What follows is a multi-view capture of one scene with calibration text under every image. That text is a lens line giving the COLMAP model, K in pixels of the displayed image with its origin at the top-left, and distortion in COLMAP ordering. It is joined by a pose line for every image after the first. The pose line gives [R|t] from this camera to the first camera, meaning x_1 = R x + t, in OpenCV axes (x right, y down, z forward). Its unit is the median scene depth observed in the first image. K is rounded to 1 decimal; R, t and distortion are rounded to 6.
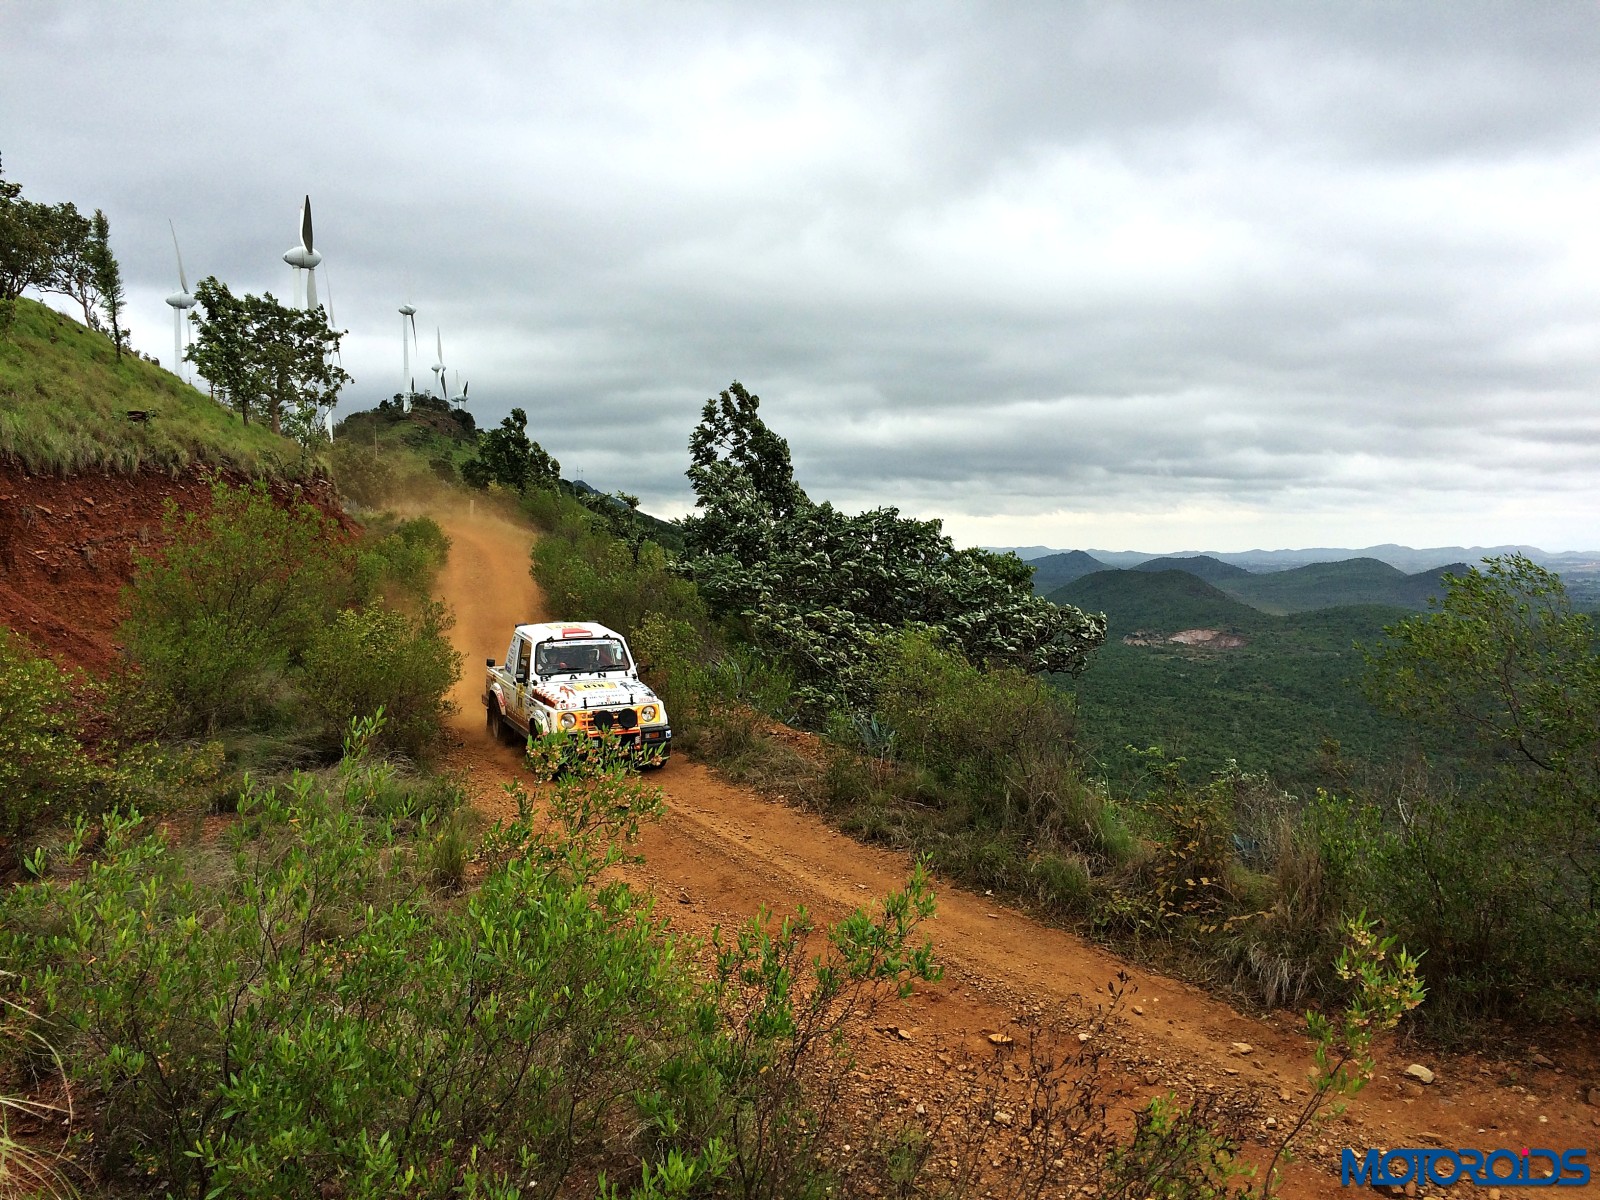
lens RADIAL K [[1379.3, 0, 796.5], [0, 1379.3, 575.9], [0, 0, 1]] dist [0.094837, -0.103796]
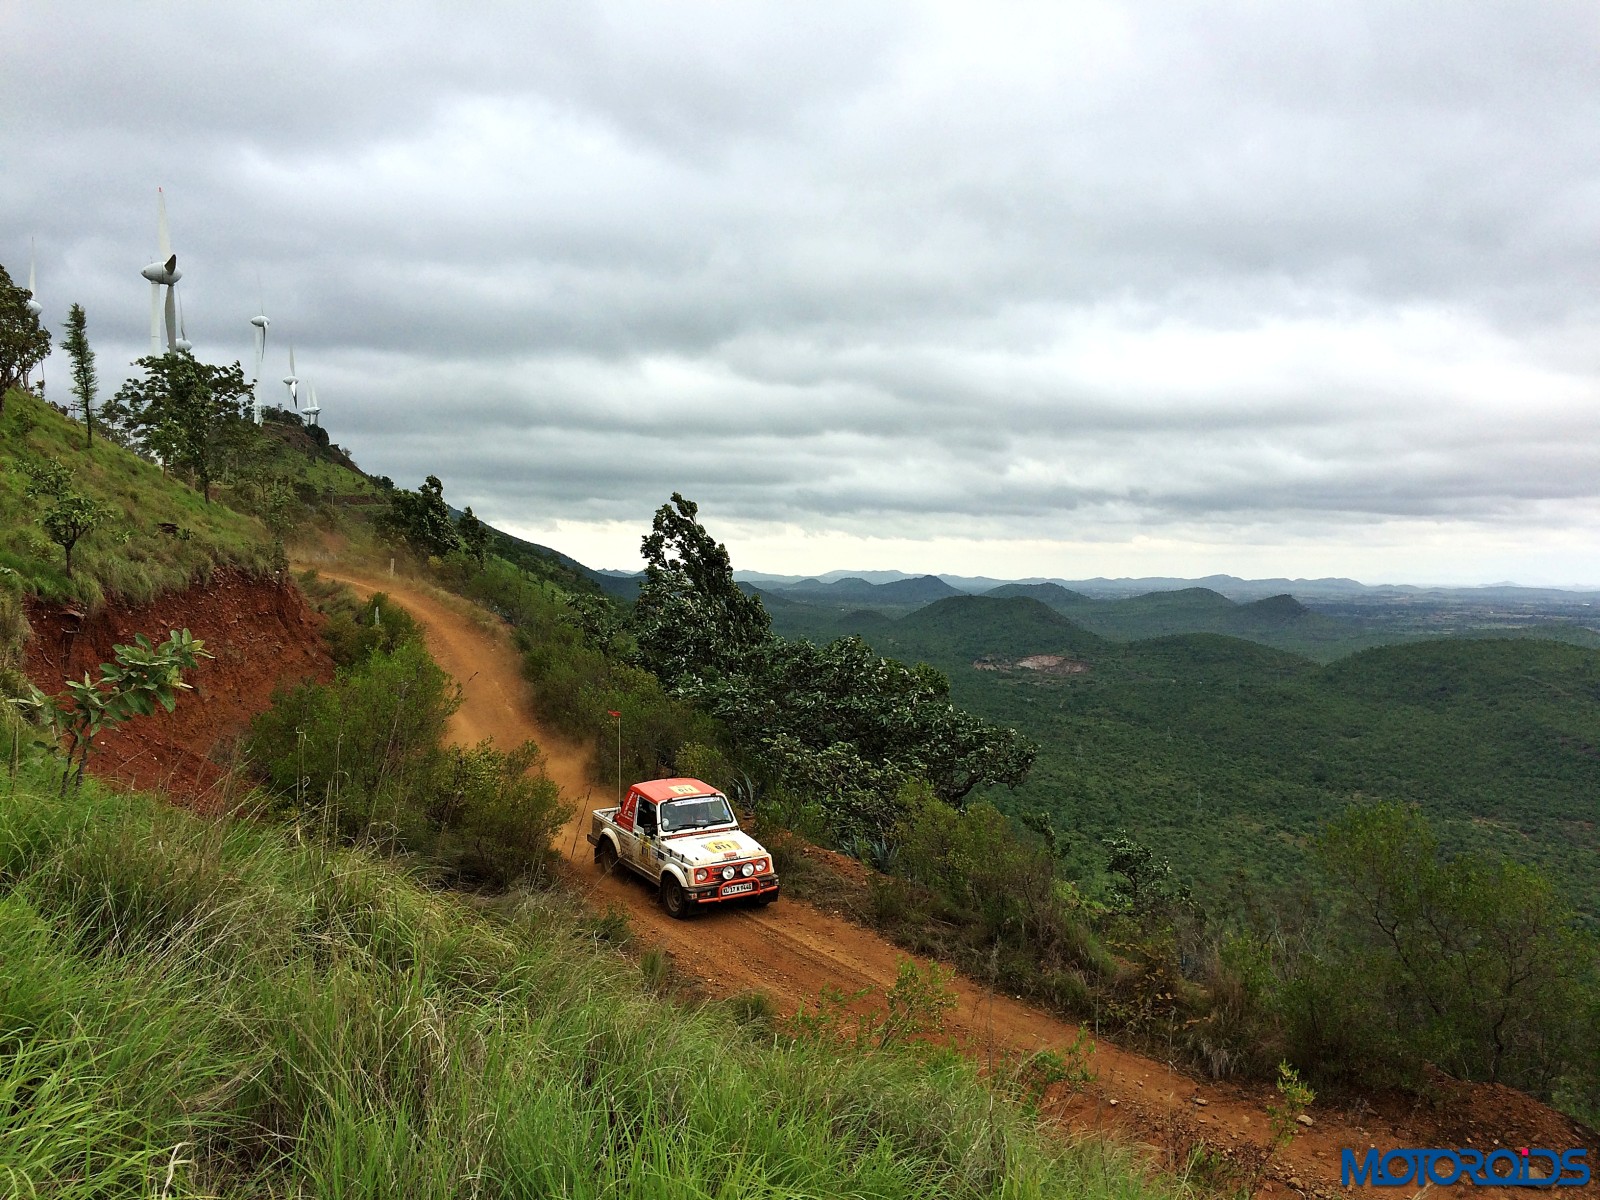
lens RADIAL K [[1379.3, 0, 796.7], [0, 1379.3, 587.9], [0, 0, 1]] dist [0.094837, -0.103796]
pose [[0.994438, 0.016820, 0.103973, -0.053984], [-0.016158, 0.999843, -0.007204, -0.040673], [-0.104078, 0.005484, 0.994554, -0.096521]]
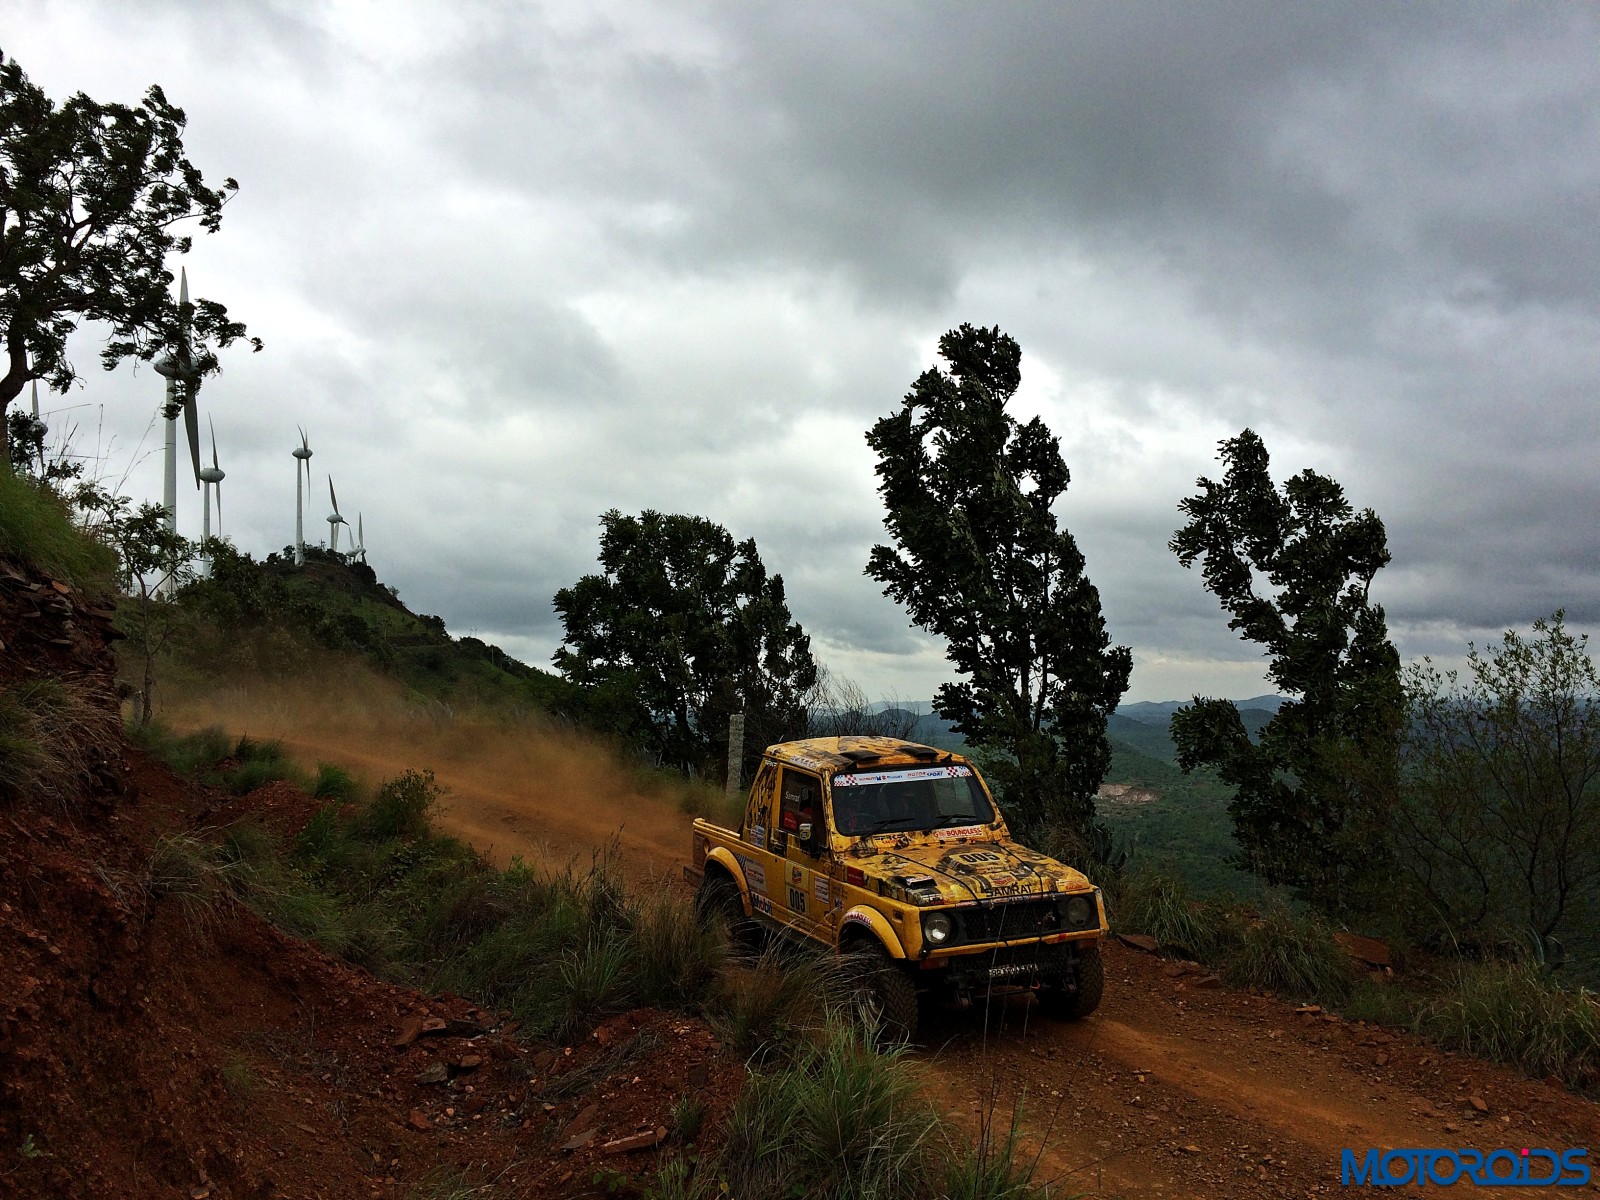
lens RADIAL K [[1379.3, 0, 797.8], [0, 1379.3, 594.2], [0, 0, 1]] dist [0.094837, -0.103796]
pose [[0.997029, -0.008534, 0.076557, -0.312083], [0.016148, 0.994916, -0.099405, -0.060708], [-0.075319, 0.100345, 0.992098, 0.962997]]
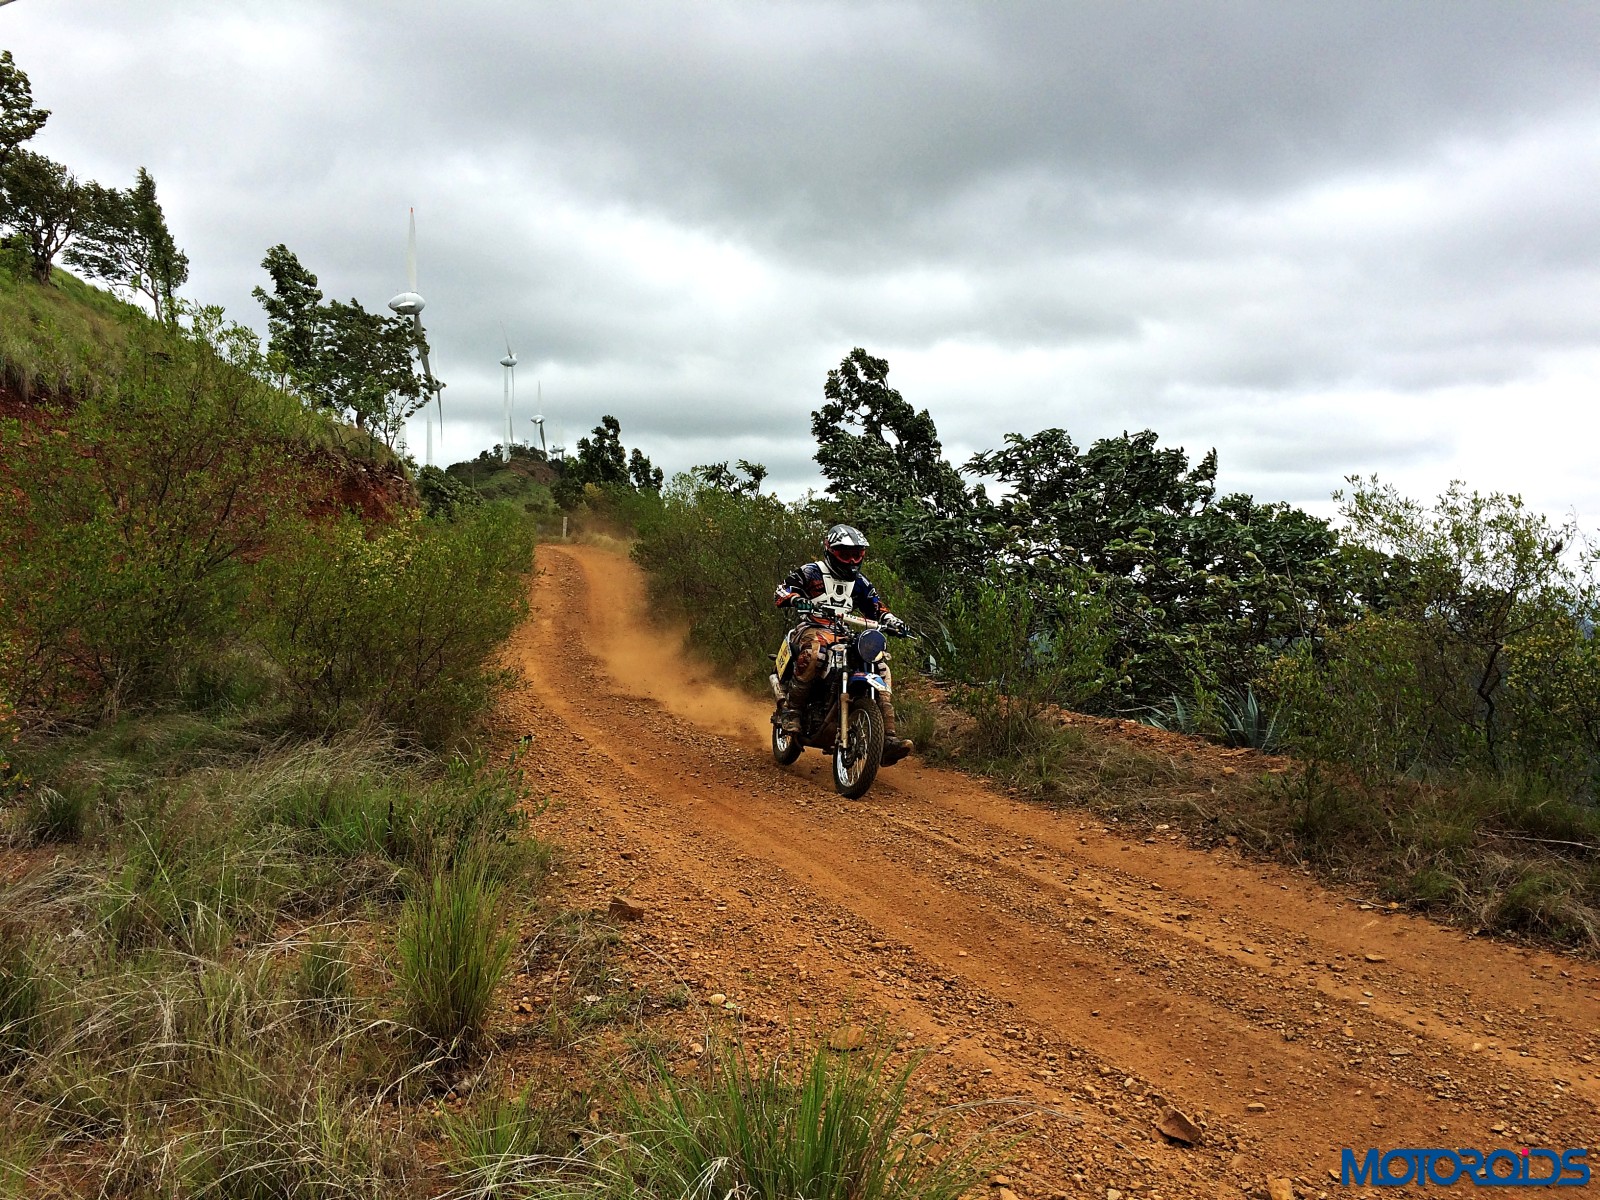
lens RADIAL K [[1379.3, 0, 784.2], [0, 1379.3, 559.3], [0, 0, 1]] dist [0.094837, -0.103796]
pose [[0.997247, 0.001395, -0.074135, -0.028121], [-0.005103, 0.998744, -0.049852, 0.023459], [0.073972, 0.050093, 0.996001, 0.131490]]
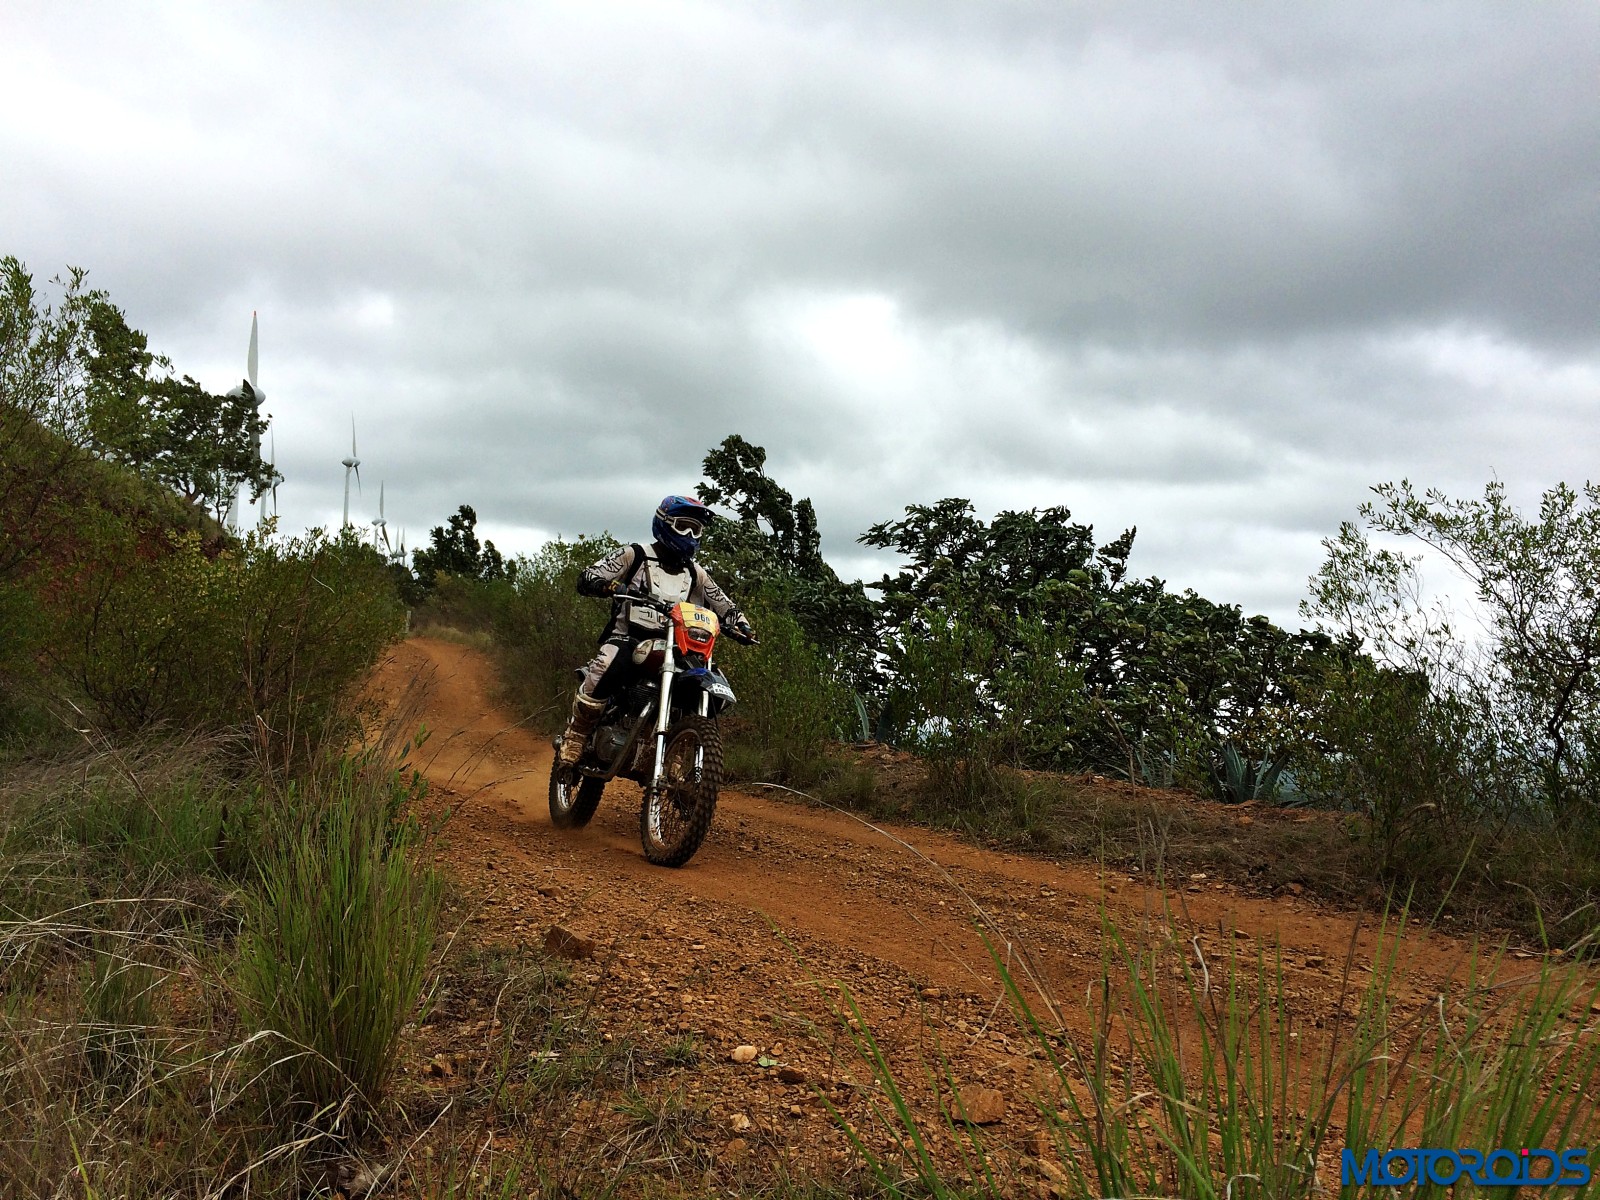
lens RADIAL K [[1379.3, 0, 779.8], [0, 1379.3, 577.5], [0, 0, 1]] dist [0.094837, -0.103796]
pose [[0.998921, 0.032247, 0.033410, -0.039829], [-0.027809, 0.991678, -0.125704, 0.034513], [-0.037185, 0.124639, 0.991505, 0.160534]]
